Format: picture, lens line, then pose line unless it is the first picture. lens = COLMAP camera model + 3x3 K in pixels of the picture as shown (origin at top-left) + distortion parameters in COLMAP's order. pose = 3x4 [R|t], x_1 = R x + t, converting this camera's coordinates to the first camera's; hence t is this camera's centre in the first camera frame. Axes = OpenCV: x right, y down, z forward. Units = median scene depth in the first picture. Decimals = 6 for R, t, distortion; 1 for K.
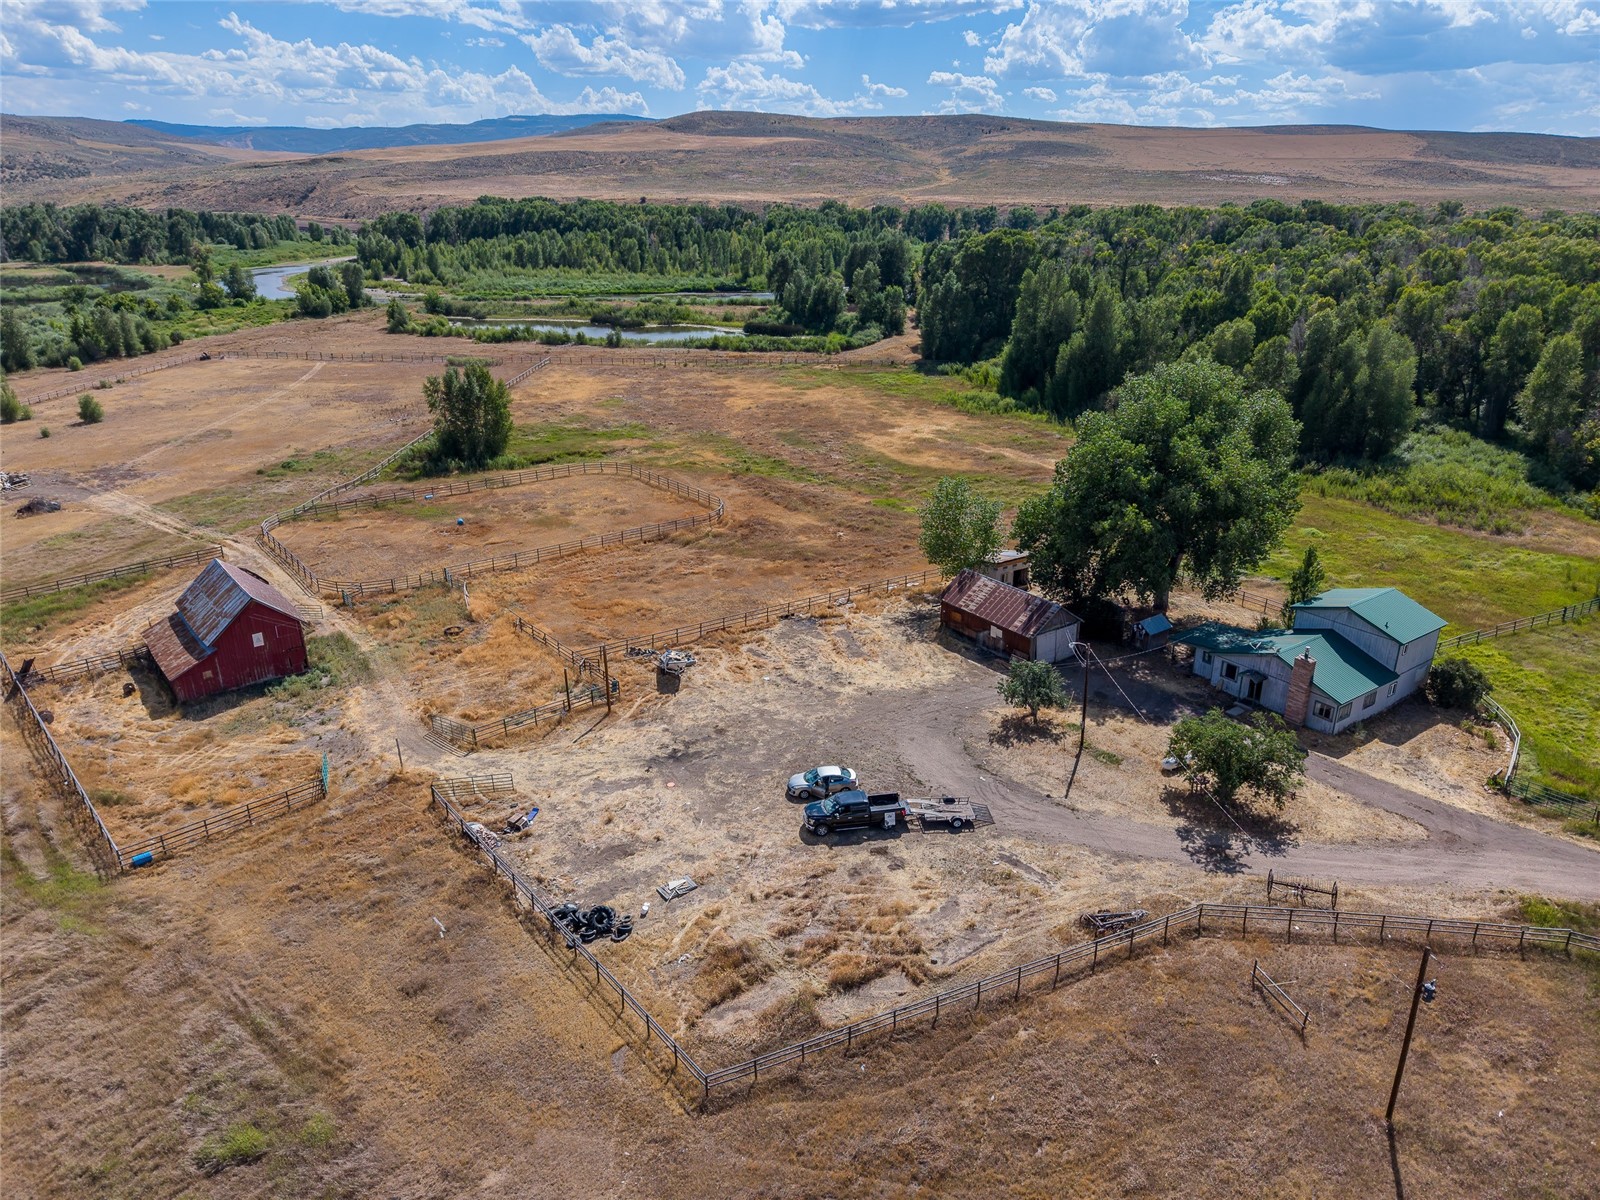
lens RADIAL K [[1067.4, 0, 792.5], [0, 1067.4, 603.9], [0, 0, 1]] dist [0.032345, -0.034888]
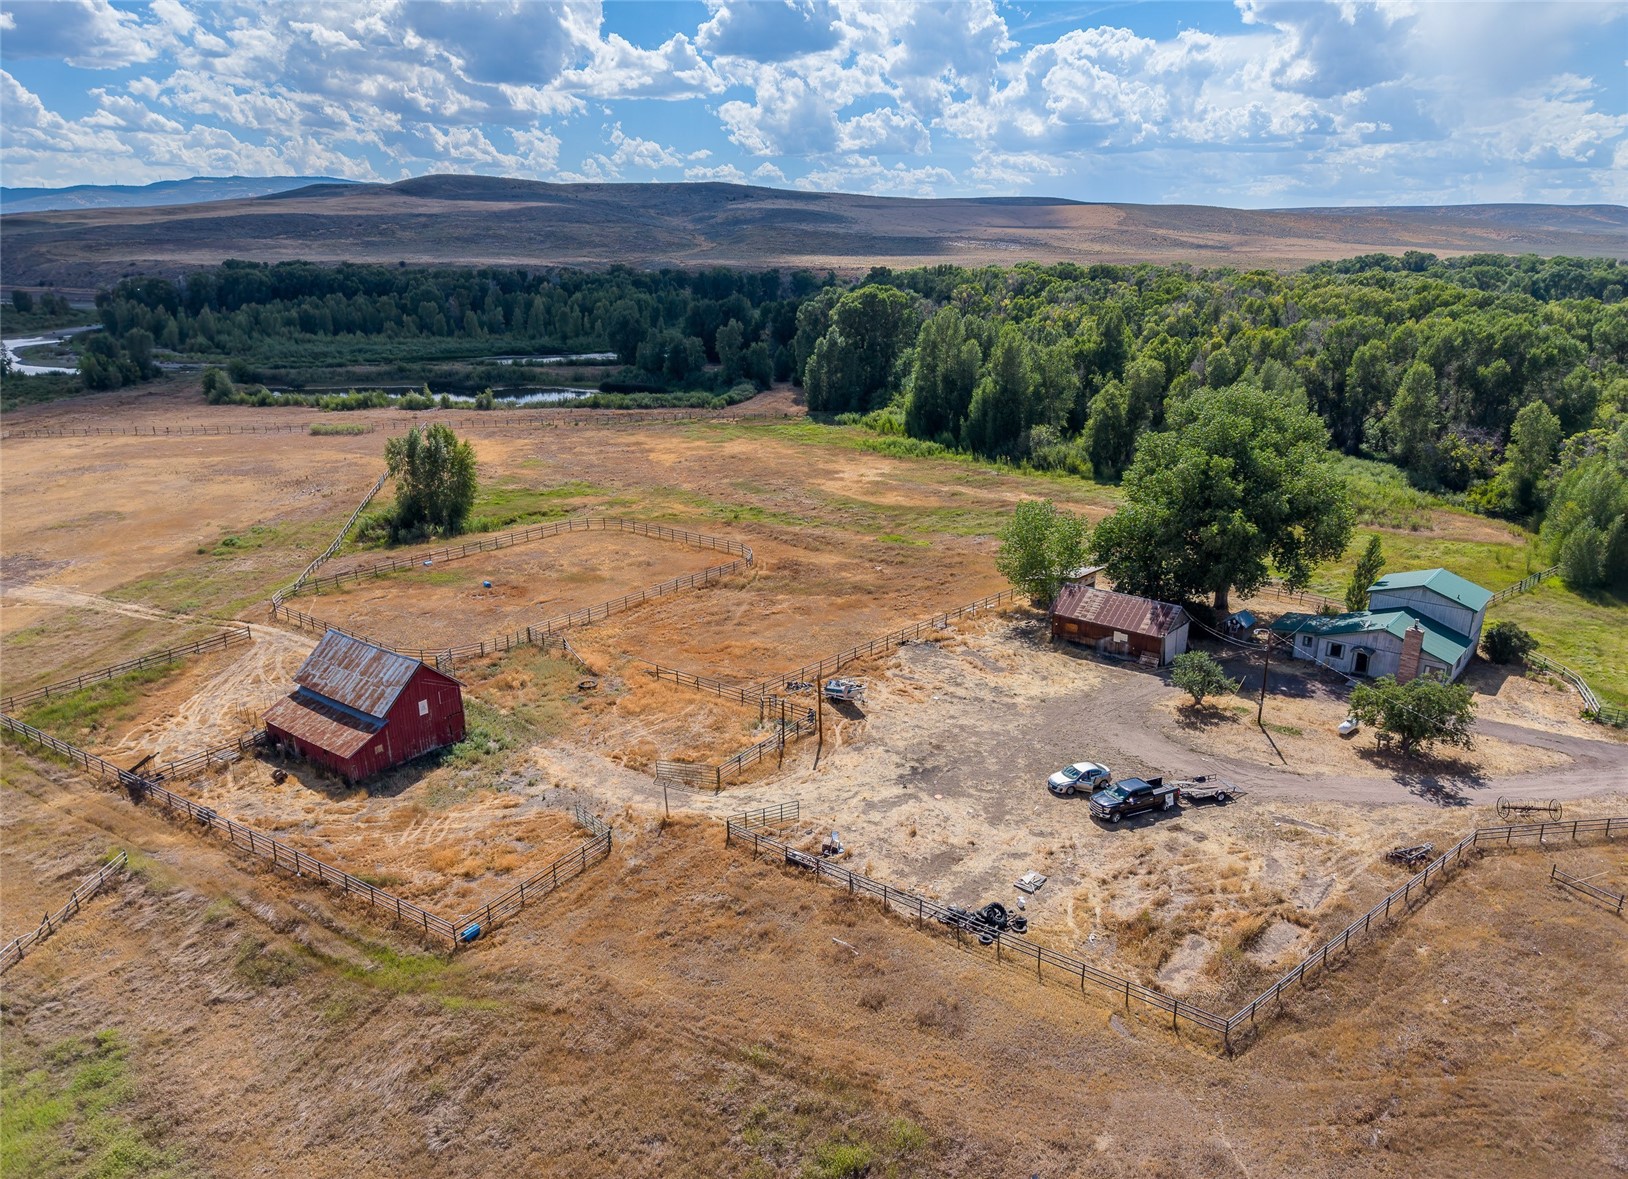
lens RADIAL K [[1091.0, 0, 808.3], [0, 1091.0, 608.0], [0, 0, 1]] dist [0.030378, -0.029640]
pose [[0.969498, -0.076836, 0.232742, -0.220130], [0.090244, 0.994786, -0.047500, 0.012985], [-0.227879, 0.067054, 0.971378, -0.000819]]
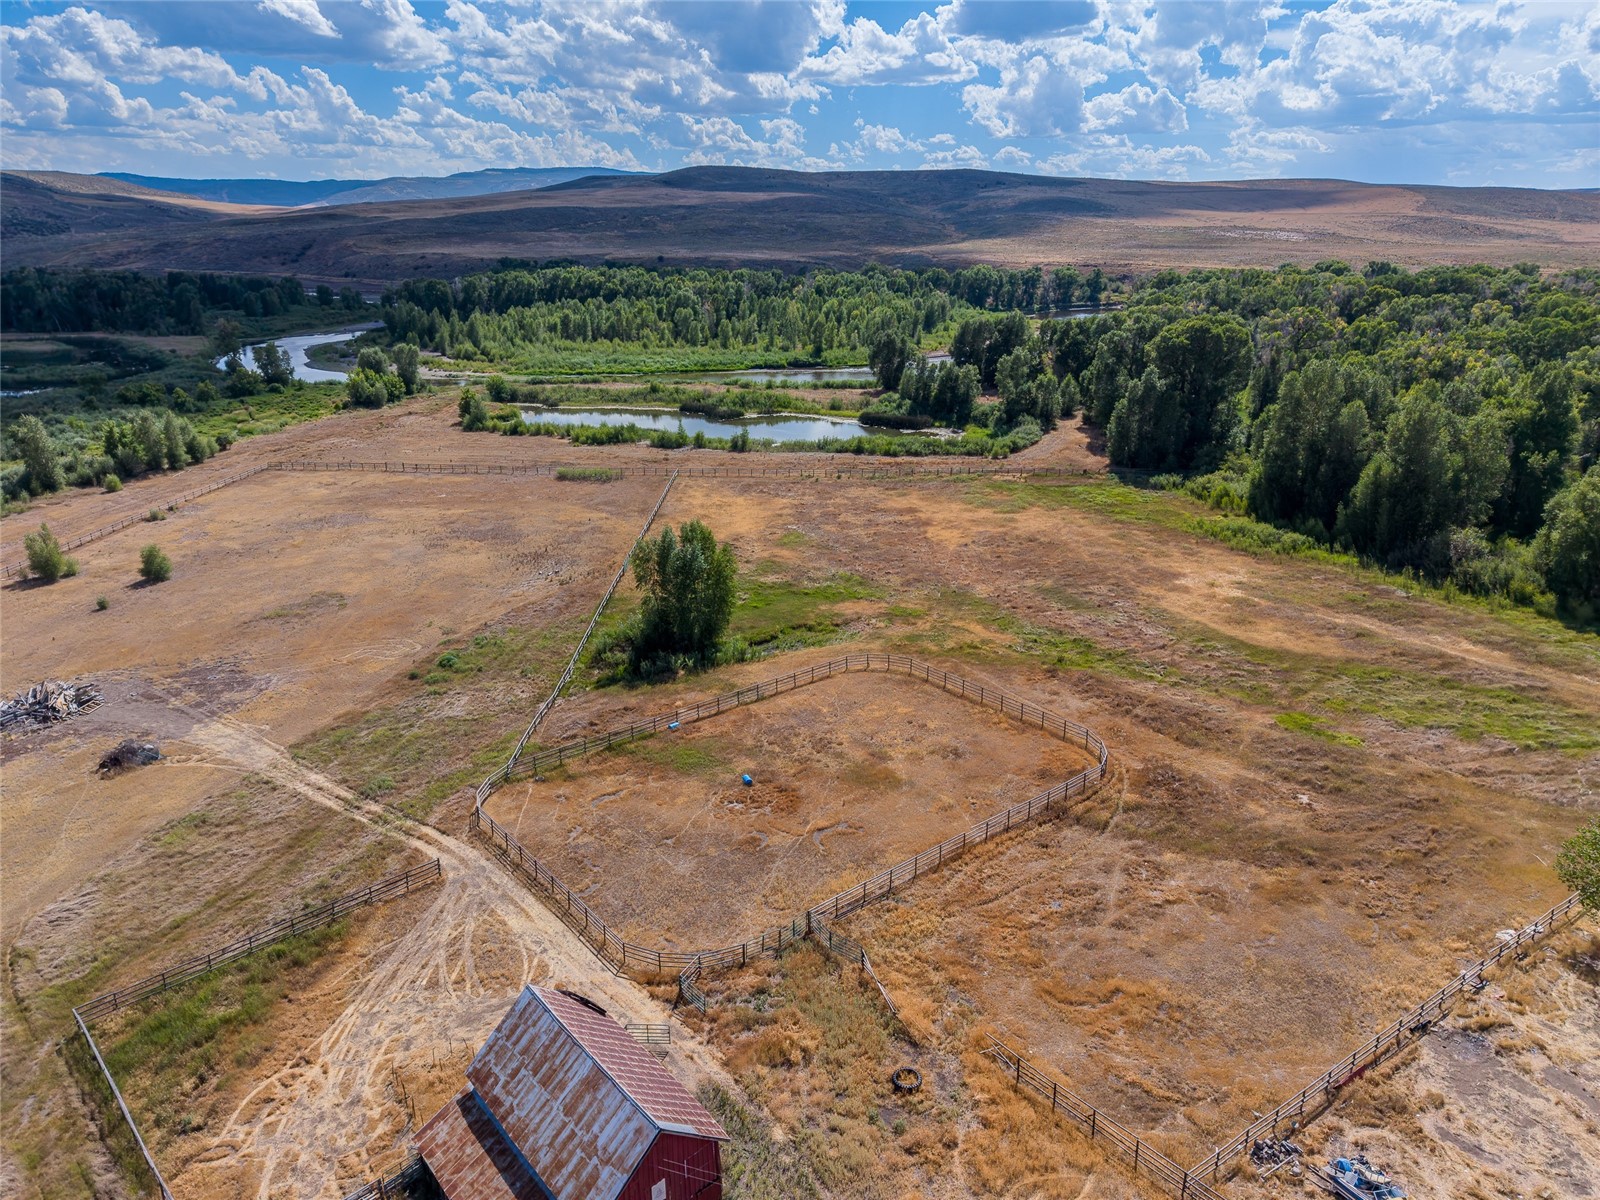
lens RADIAL K [[1067.4, 0, 792.9], [0, 1067.4, 608.8], [0, 0, 1]] dist [0.032345, -0.034888]
pose [[0.999678, -0.009613, 0.023470, -0.248717], [0.010485, 0.999248, -0.037337, -0.137110], [-0.023094, 0.037572, 0.999027, 0.249986]]
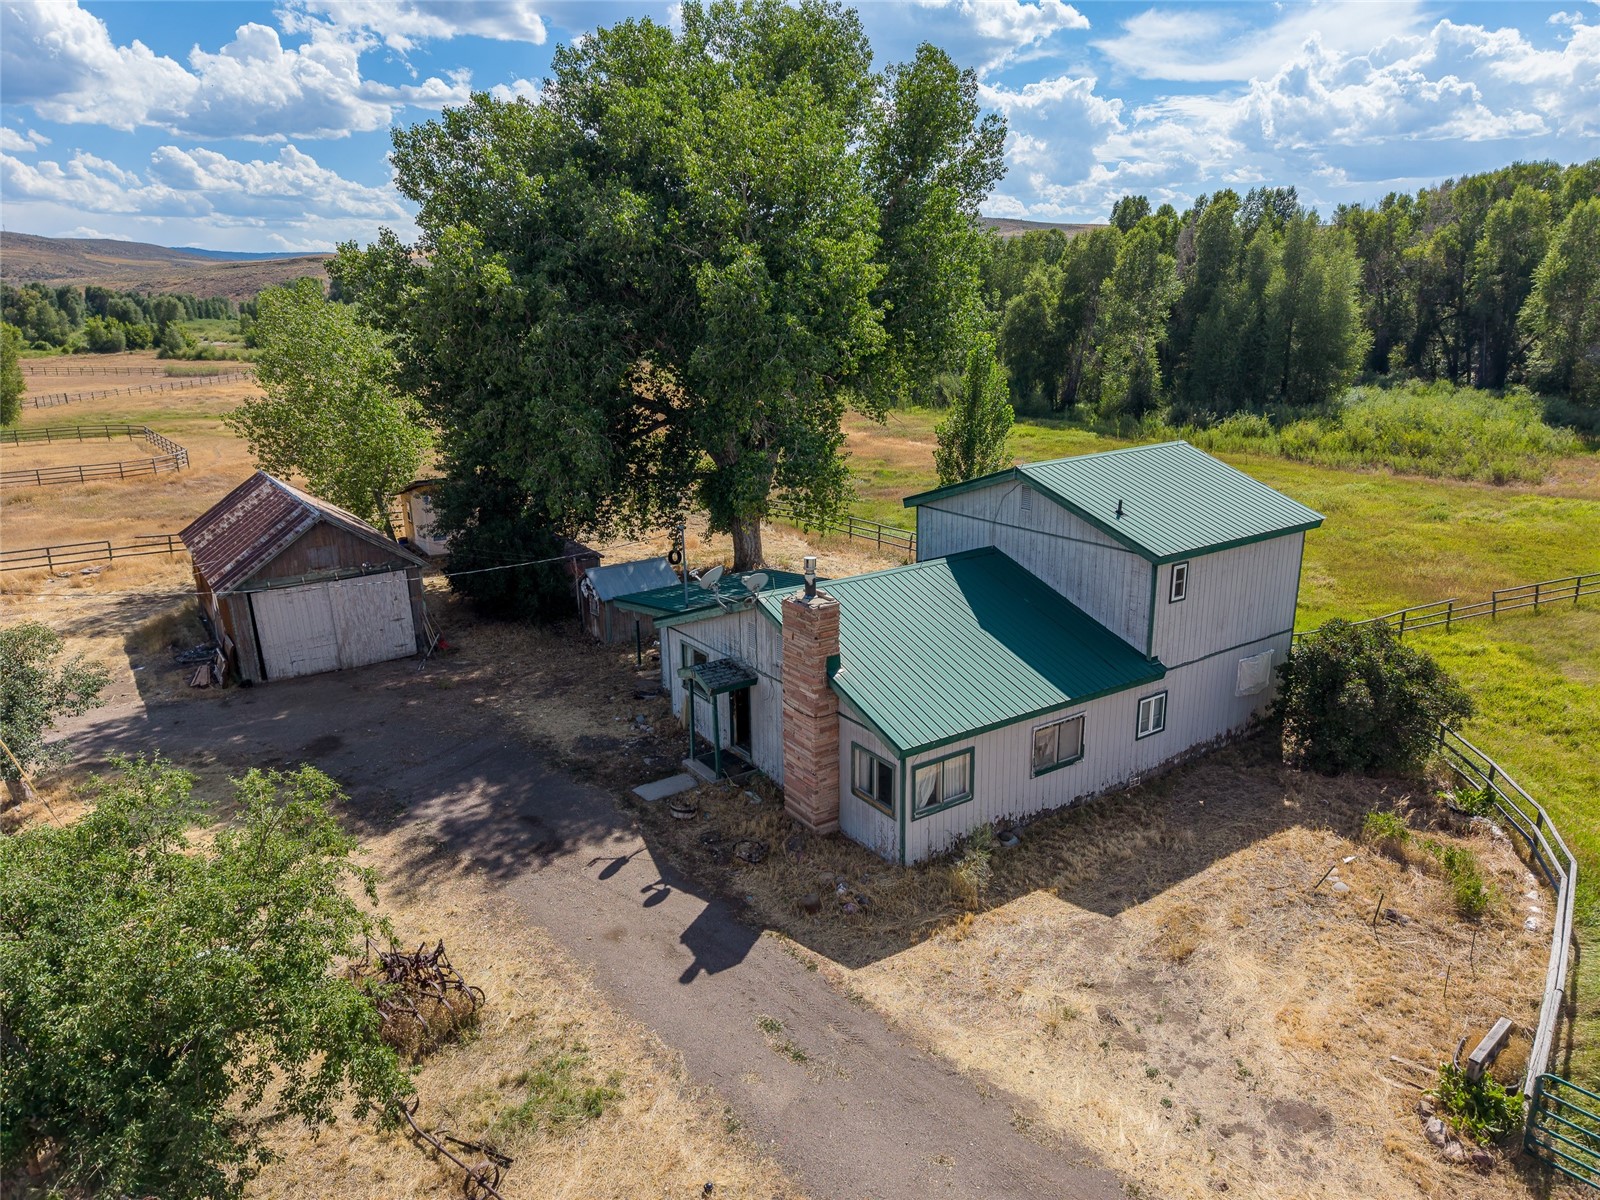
lens RADIAL K [[1067.4, 0, 797.3], [0, 1067.4, 607.1], [0, 0, 1]] dist [0.032345, -0.034888]
pose [[0.999864, -0.008088, -0.014370, 0.246890], [0.006670, 0.995345, -0.096141, 0.041621], [0.015080, 0.096032, 0.995264, 0.367043]]
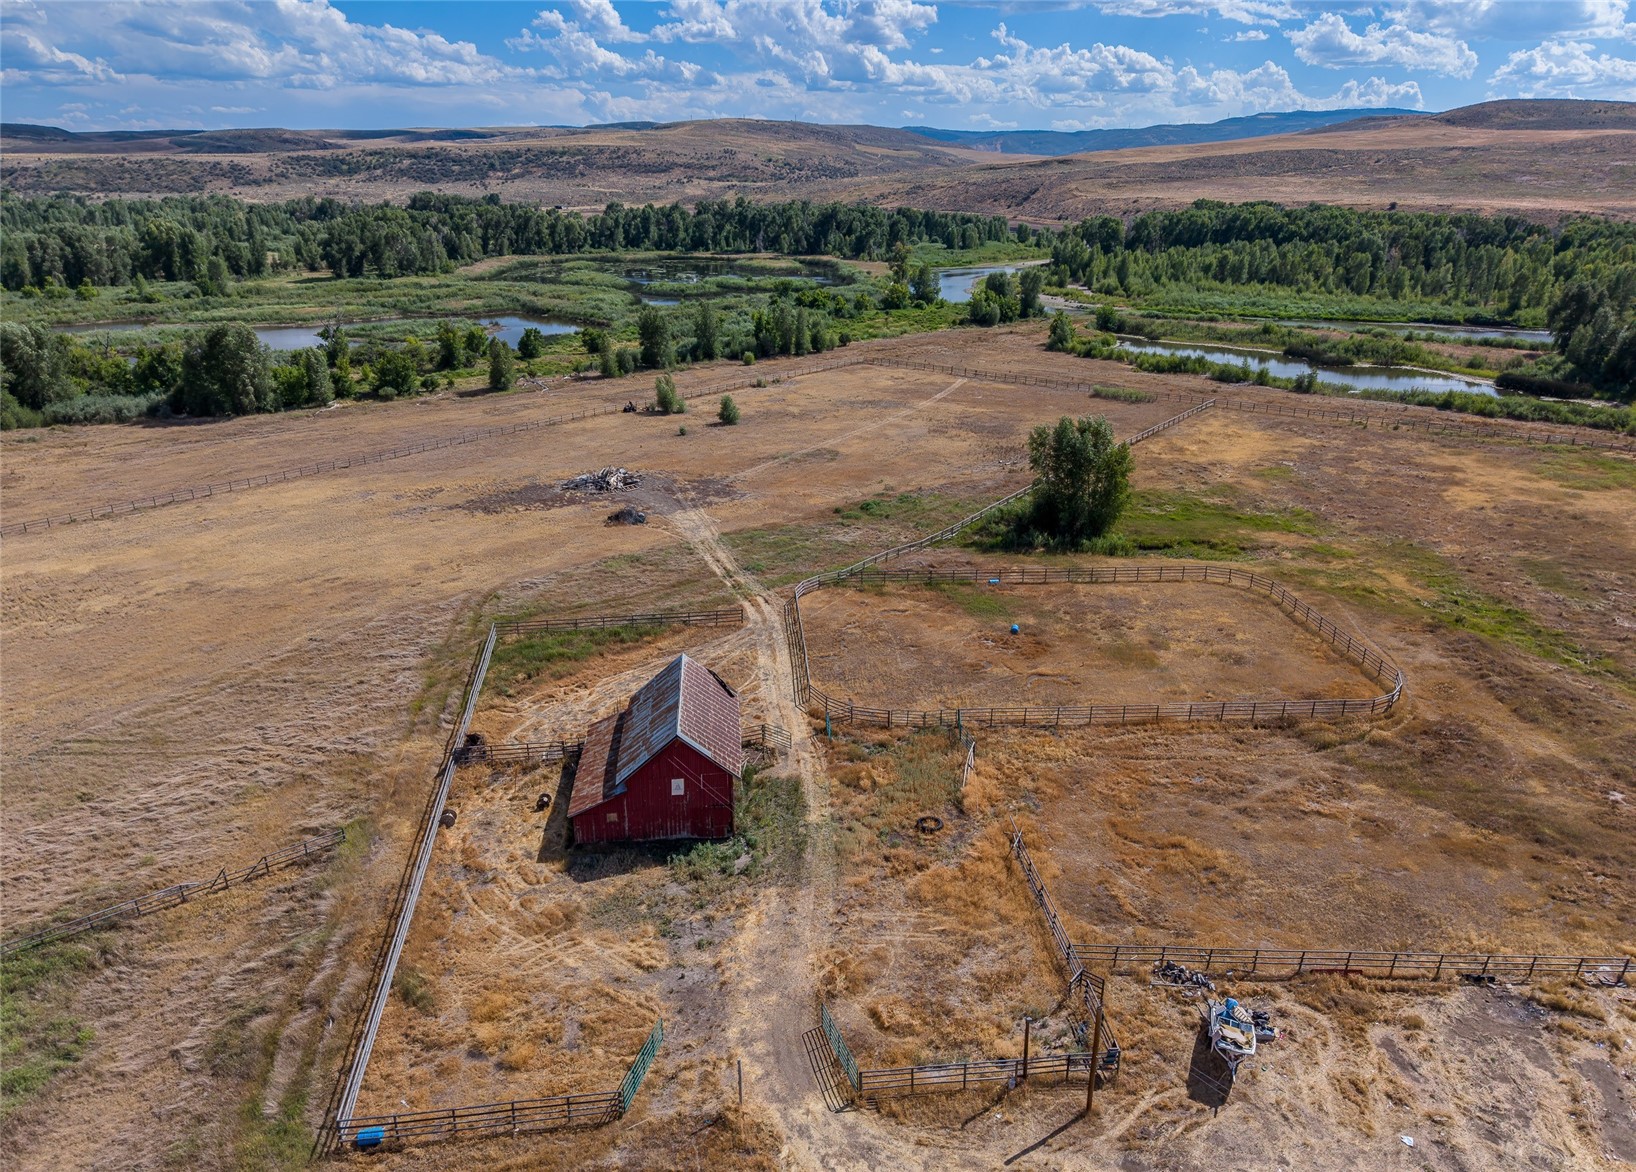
lens RADIAL K [[1096.4, 0, 812.9], [0, 1096.4, 591.9], [0, 0, 1]] dist [0.030378, -0.029640]
pose [[0.830150, 0.200420, -0.520272, -0.021891], [-0.210514, 0.976757, 0.040370, -0.087452], [0.516270, 0.076012, 0.853046, 0.210541]]
